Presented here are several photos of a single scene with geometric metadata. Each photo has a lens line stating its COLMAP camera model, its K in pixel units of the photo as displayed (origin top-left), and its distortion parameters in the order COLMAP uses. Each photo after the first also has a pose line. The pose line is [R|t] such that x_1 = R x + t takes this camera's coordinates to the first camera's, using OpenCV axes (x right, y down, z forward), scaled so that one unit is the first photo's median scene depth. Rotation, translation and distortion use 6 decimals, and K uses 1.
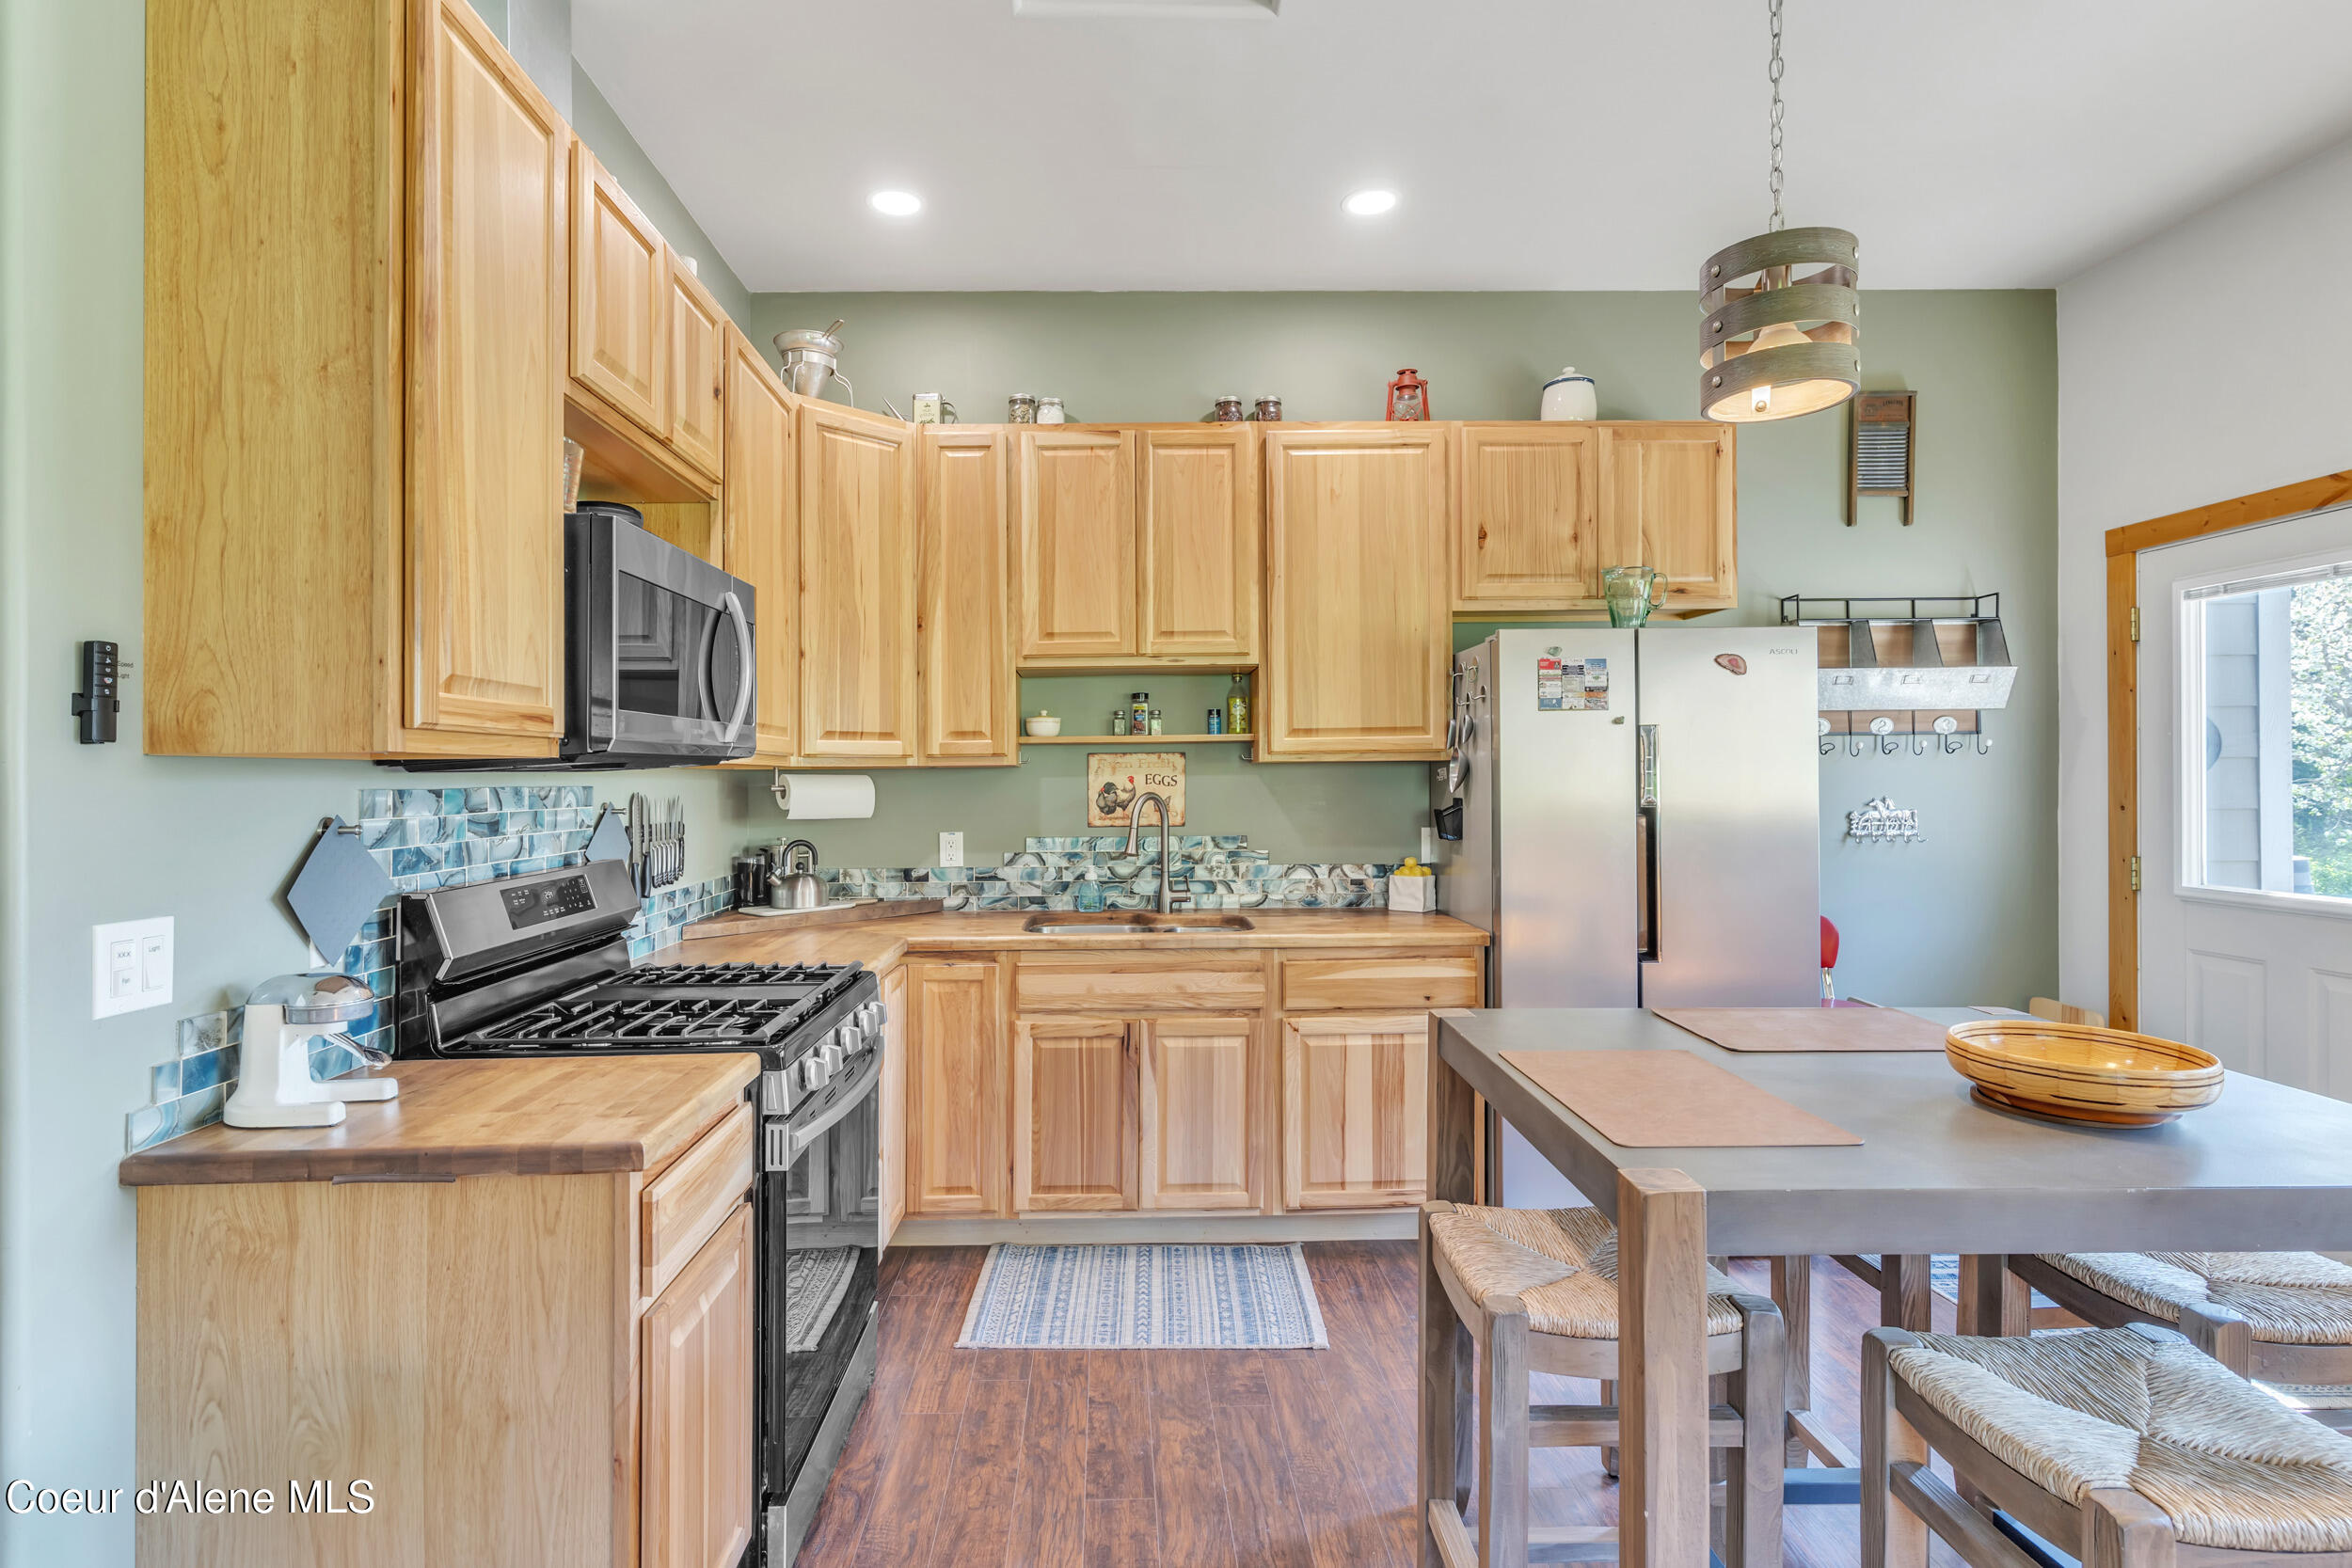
lens RADIAL K [[1138.3, 0, 1128.5], [0, 1138.3, 773.2], [0, 0, 1]] dist [0.001496, 0.001105]
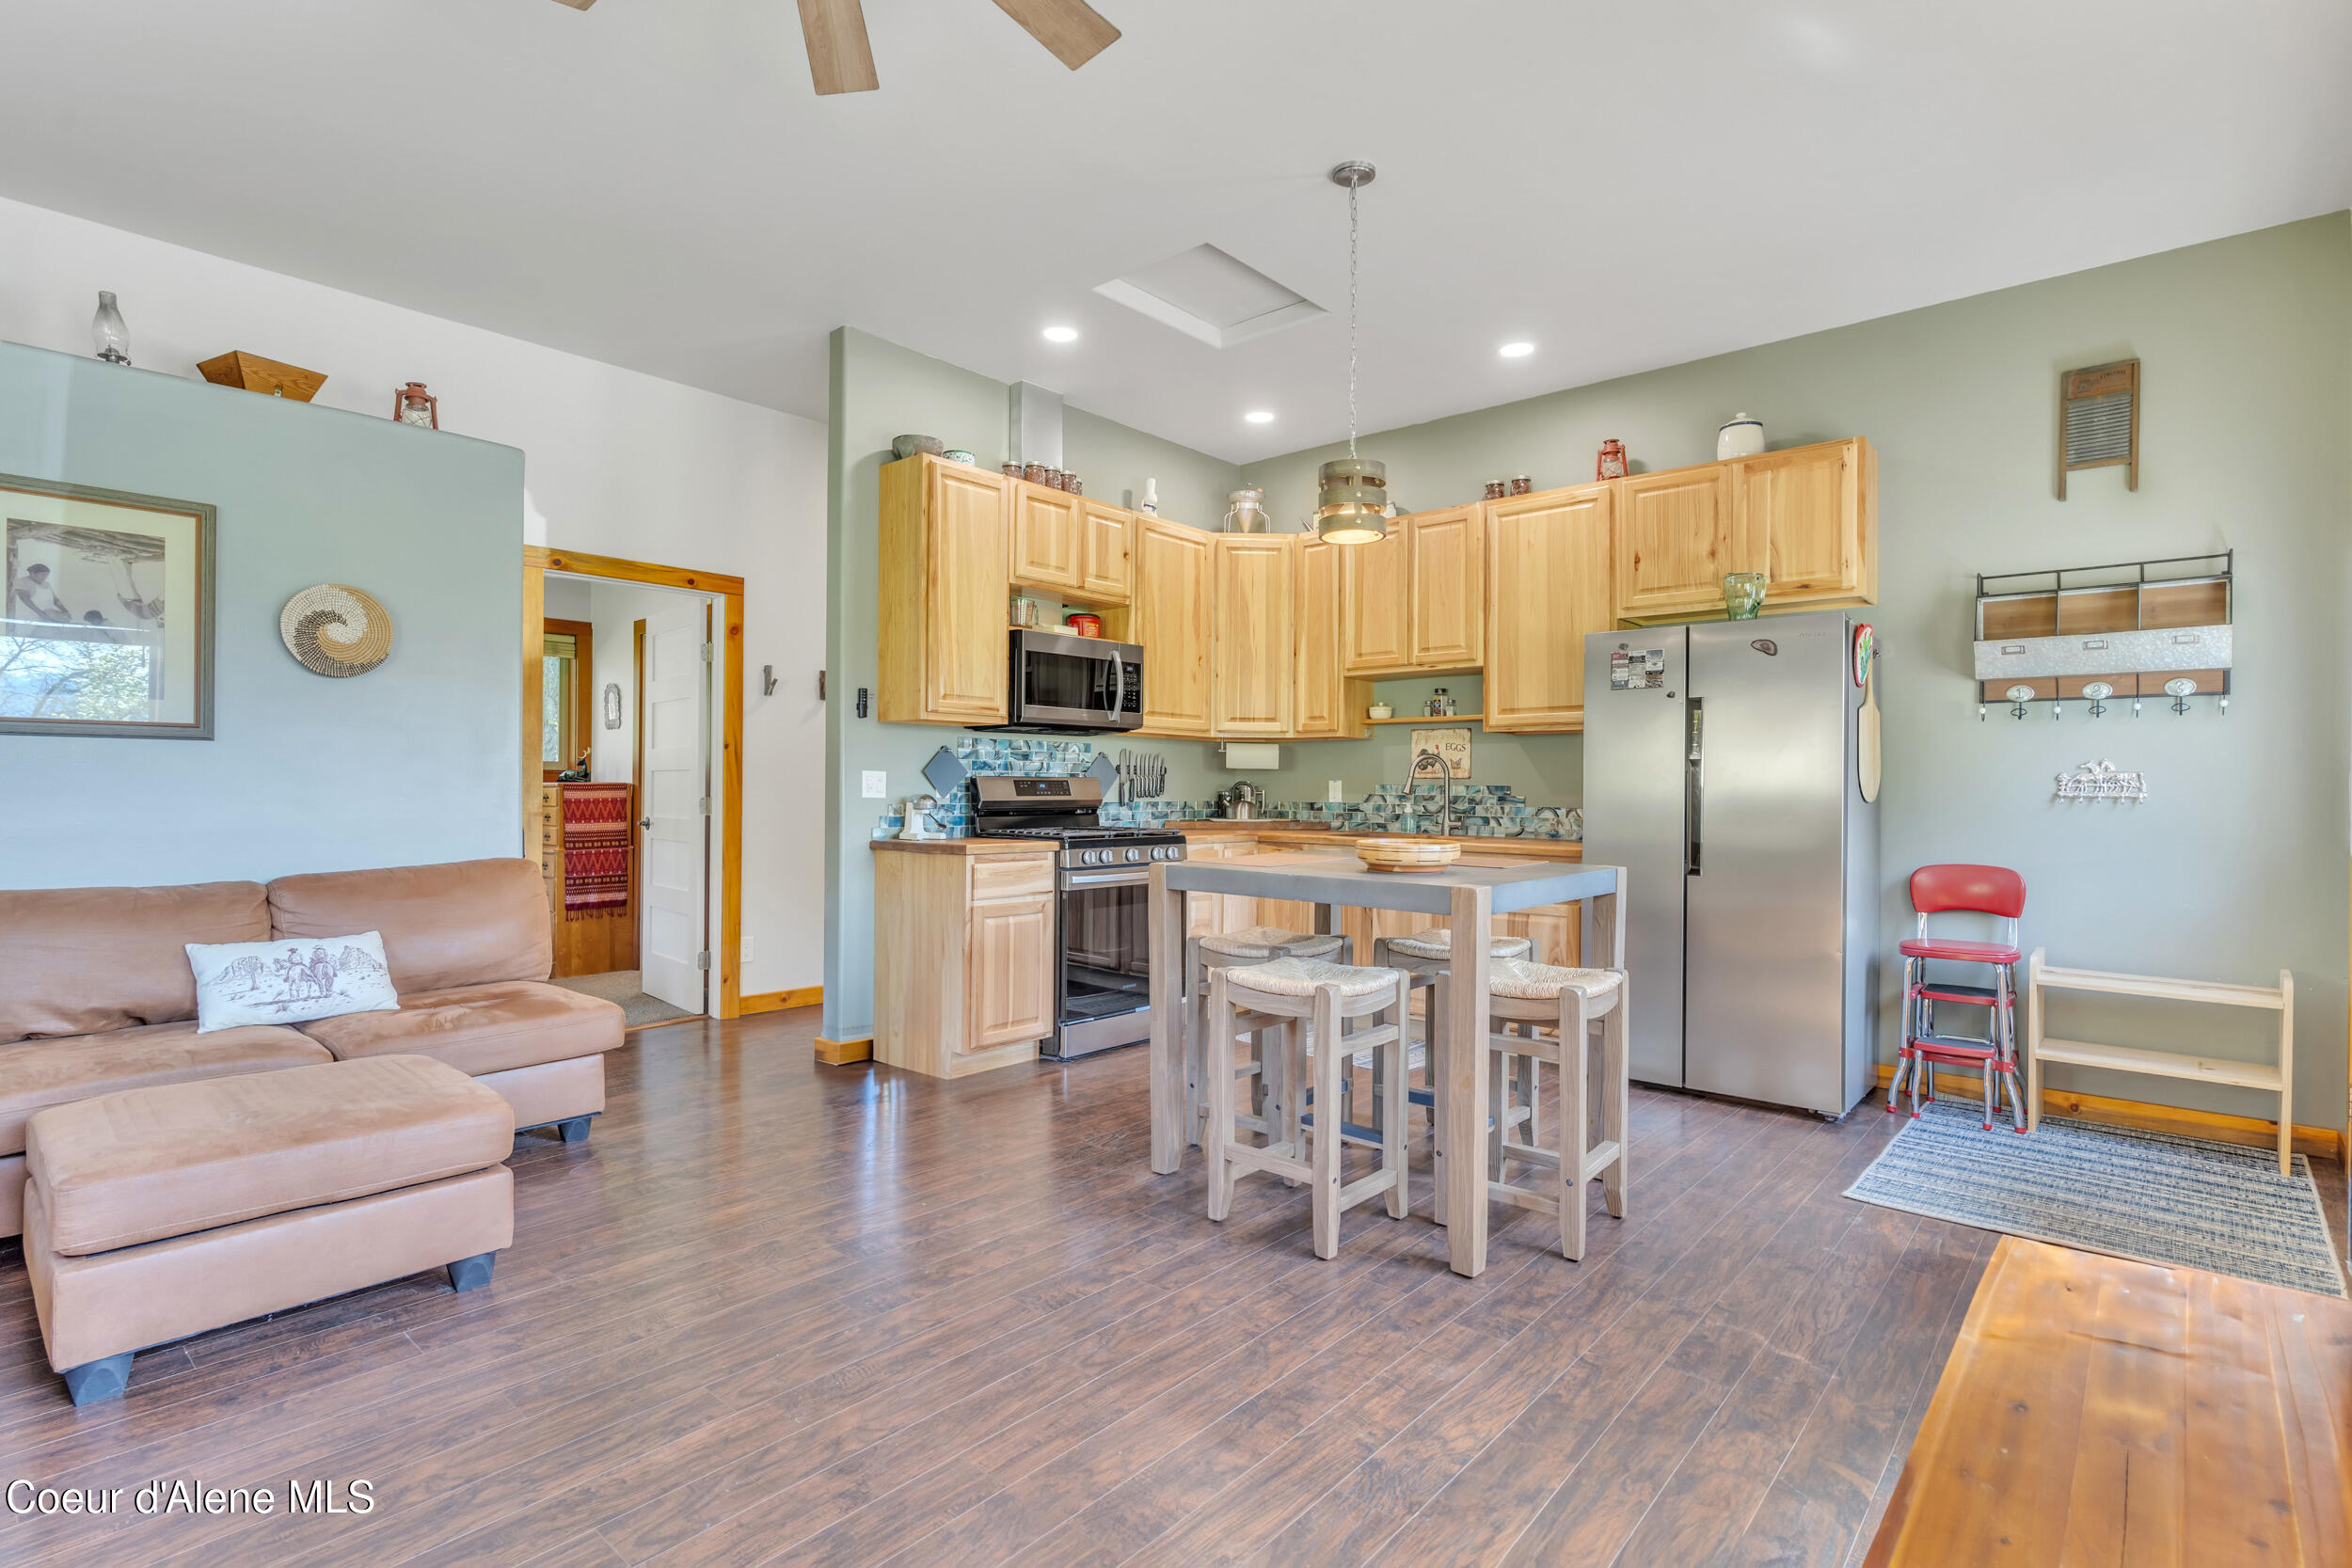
lens RADIAL K [[1138.3, 0, 1191.8], [0, 1138.3, 778.0], [0, 0, 1]] dist [0.001496, 0.001105]
pose [[0.741504, 0.011913, -0.670843, 0.855290], [-0.014442, 0.999894, 0.001793, 0.054018], [0.670793, 0.008359, 0.741597, -0.354944]]
